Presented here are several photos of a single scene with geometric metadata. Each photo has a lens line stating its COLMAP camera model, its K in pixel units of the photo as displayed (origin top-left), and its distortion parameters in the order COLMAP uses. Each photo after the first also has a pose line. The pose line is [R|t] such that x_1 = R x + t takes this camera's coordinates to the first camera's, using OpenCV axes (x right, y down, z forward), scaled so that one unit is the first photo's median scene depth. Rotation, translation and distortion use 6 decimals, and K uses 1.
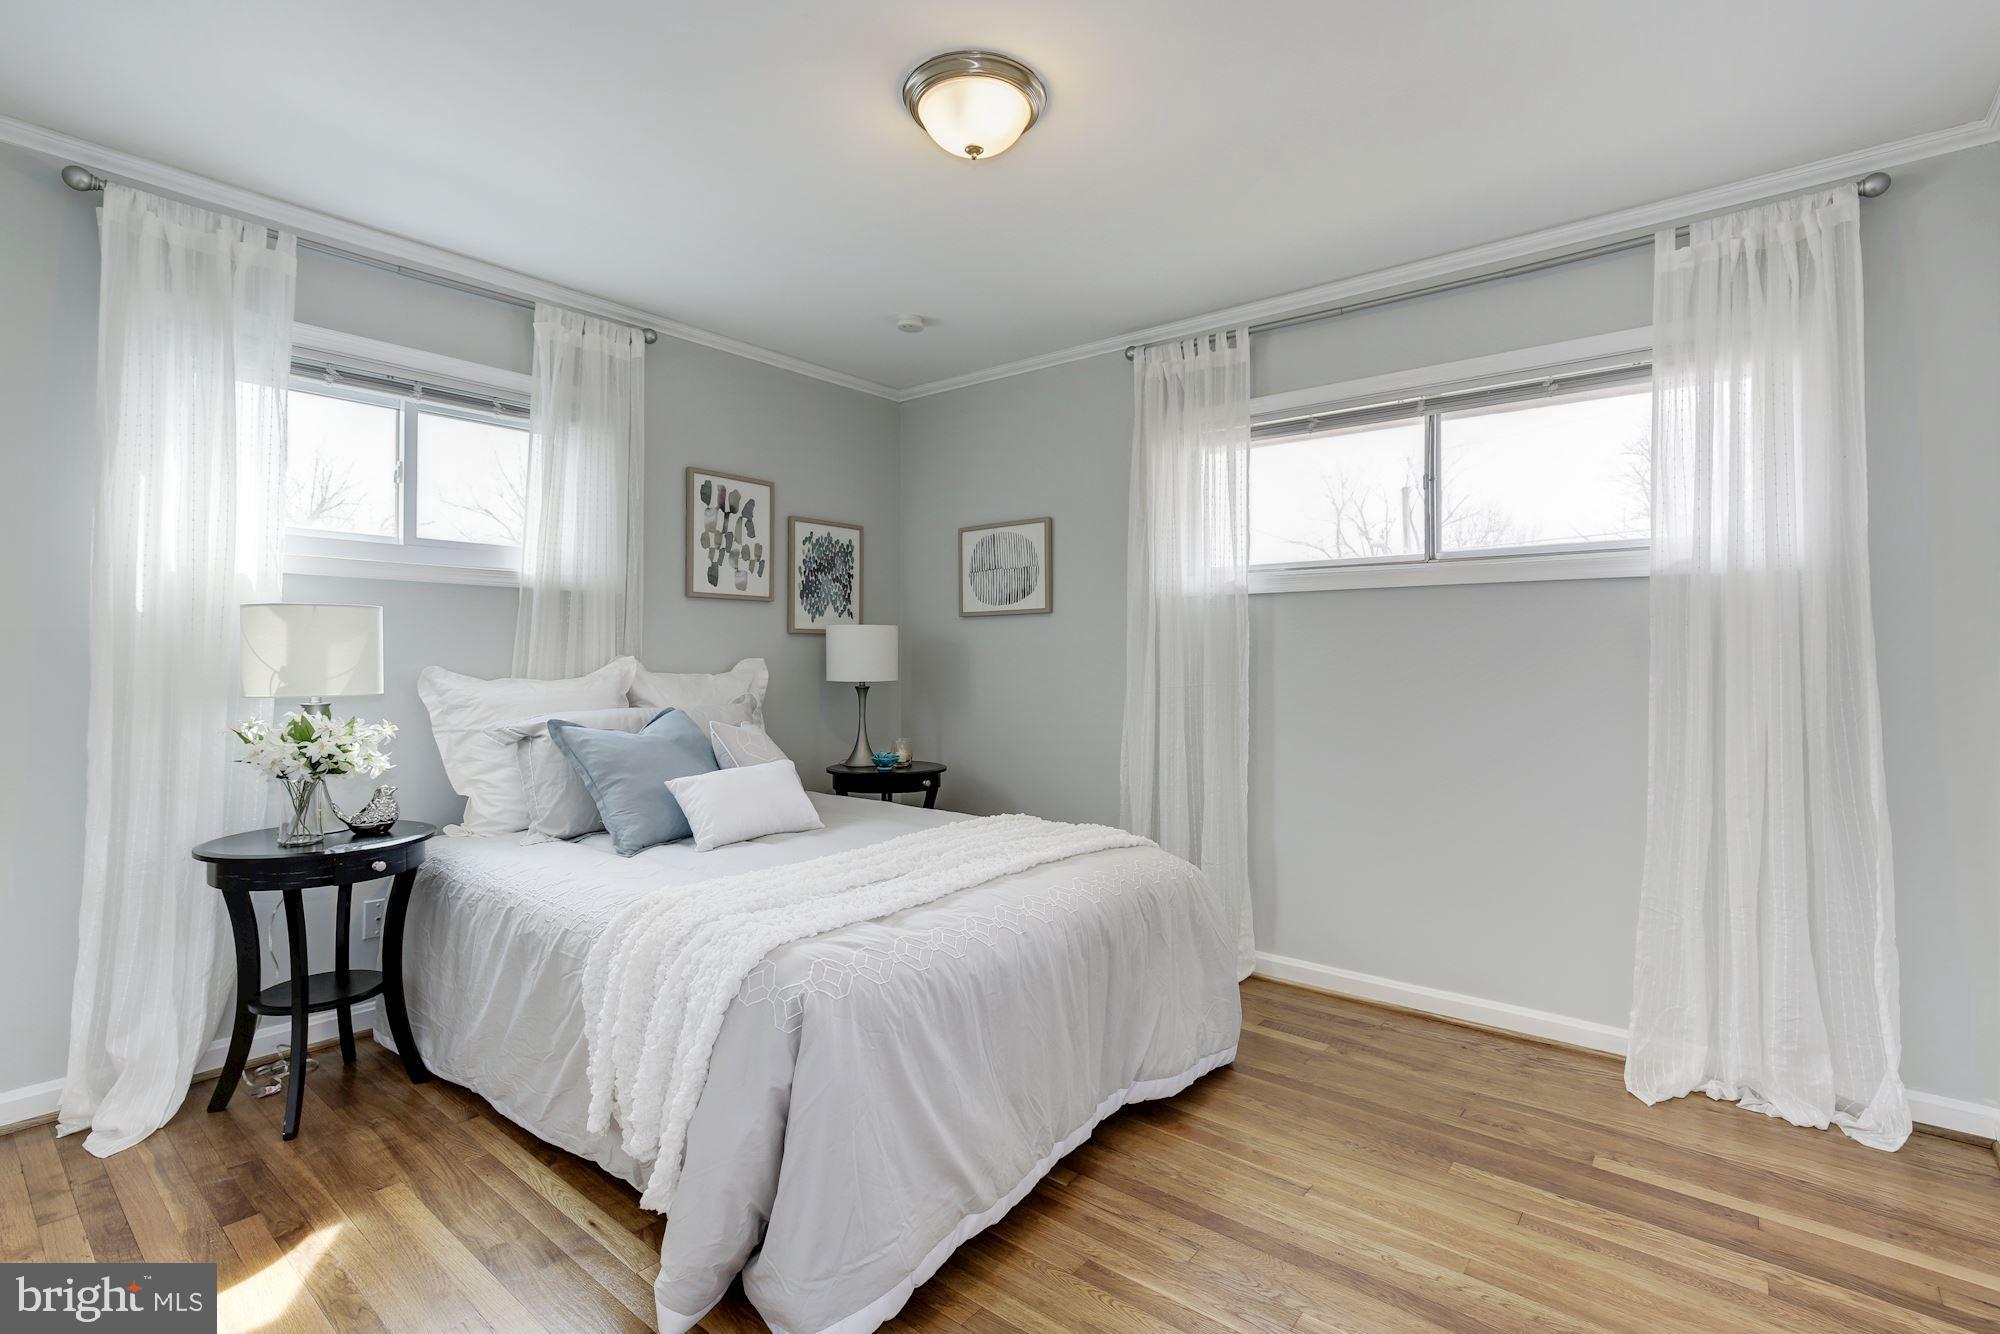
lens RADIAL K [[920.7, 0, 1000.9], [0, 920.7, 666.4], [0, 0, 1]] dist [-0.017988, 0.005988]
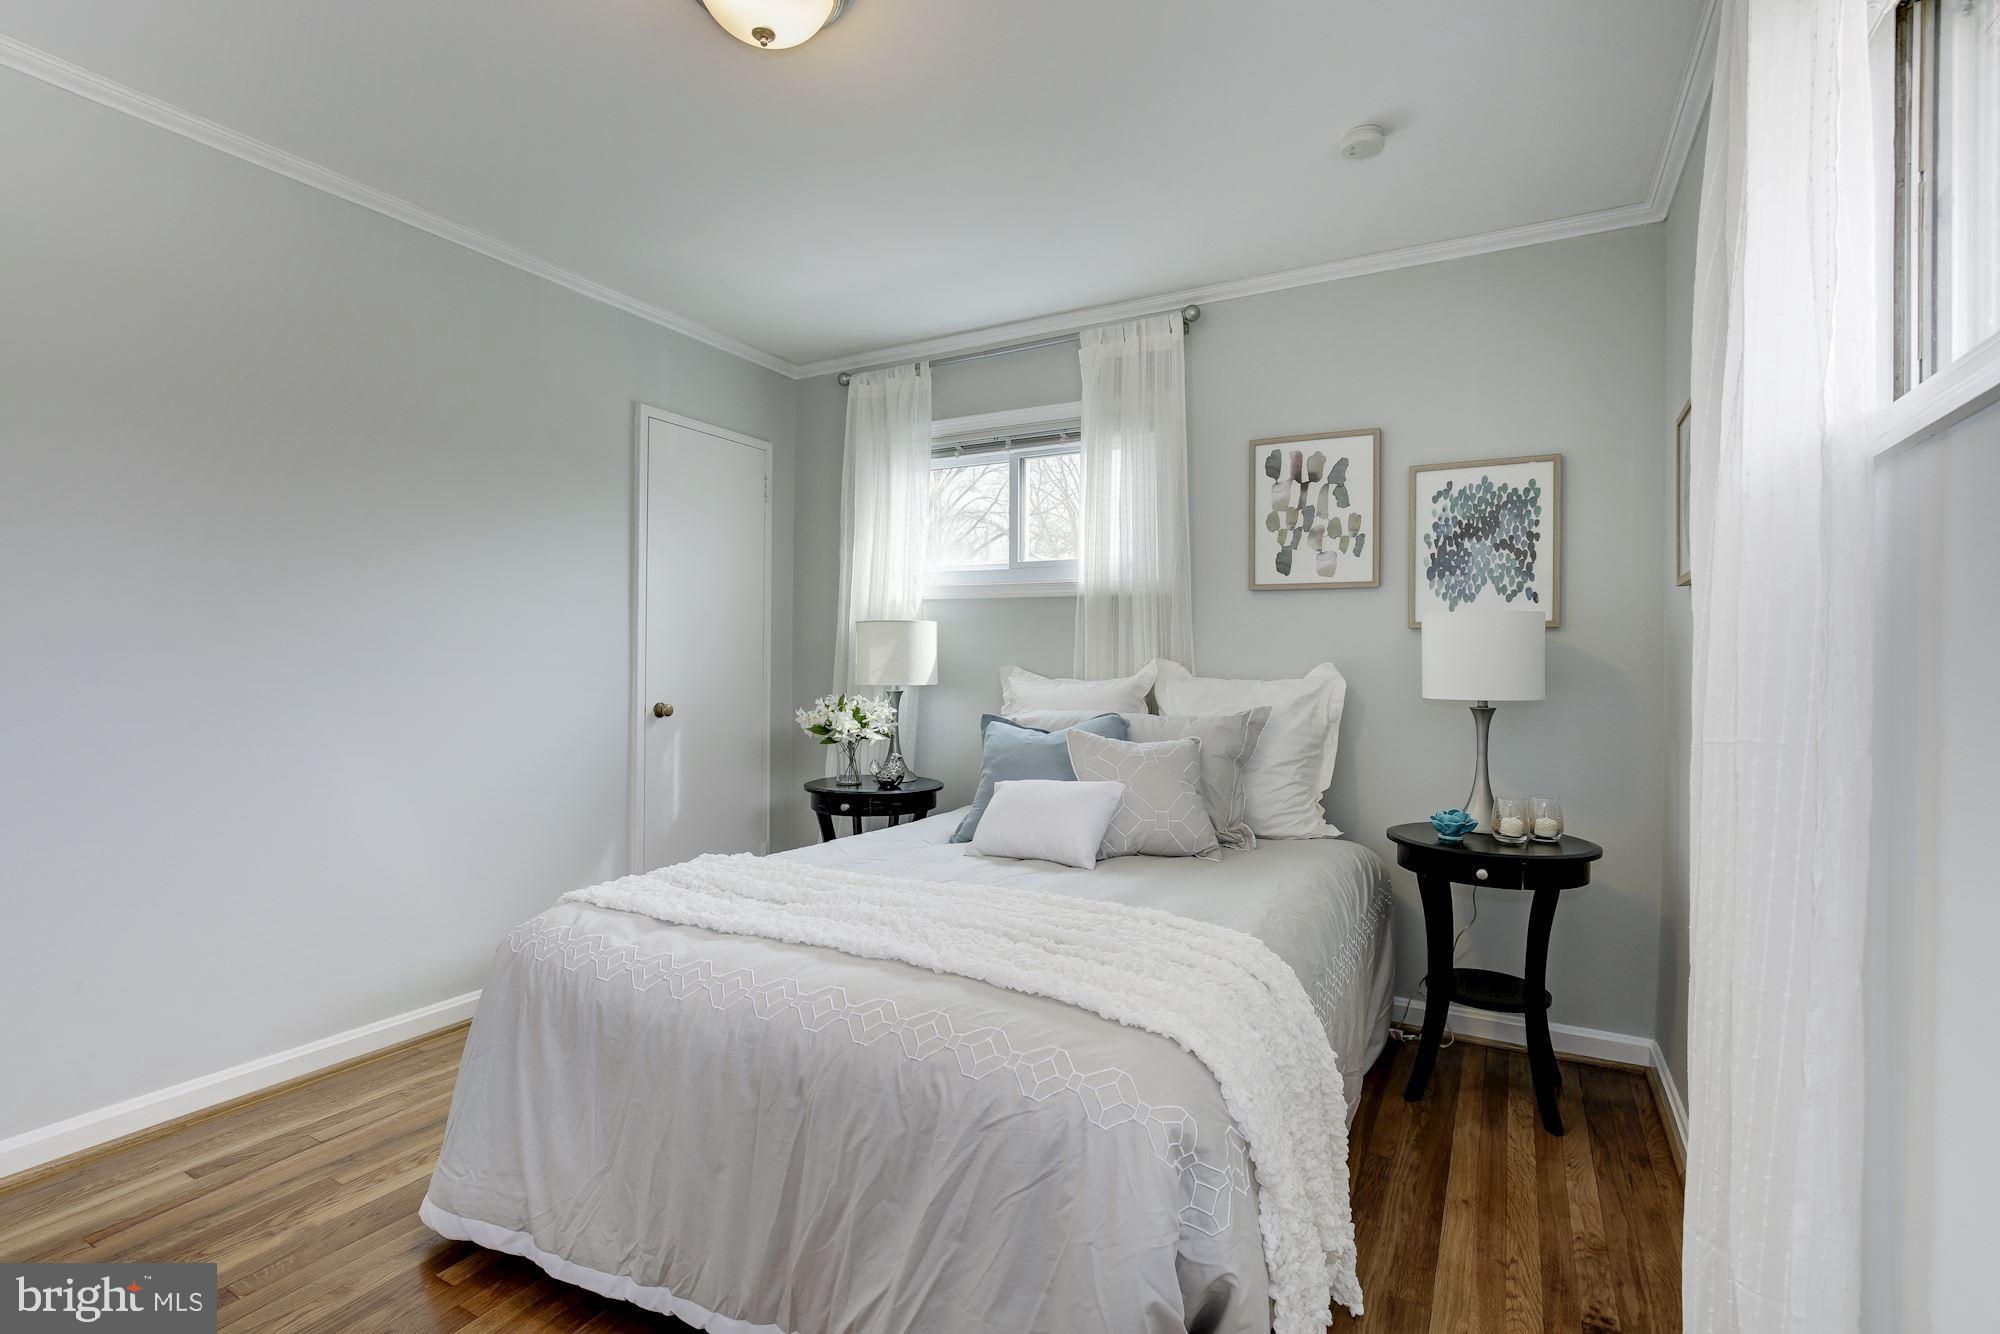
lens RADIAL K [[920.7, 0, 1002.1], [0, 920.7, 665.7], [0, 0, 1]] dist [-0.017988, 0.005988]
pose [[0.188336, -0.001890, -0.982103, 0.445011], [-0.022288, 0.999732, -0.006198, 0.004710], [0.981852, 0.023057, 0.188243, 0.587671]]
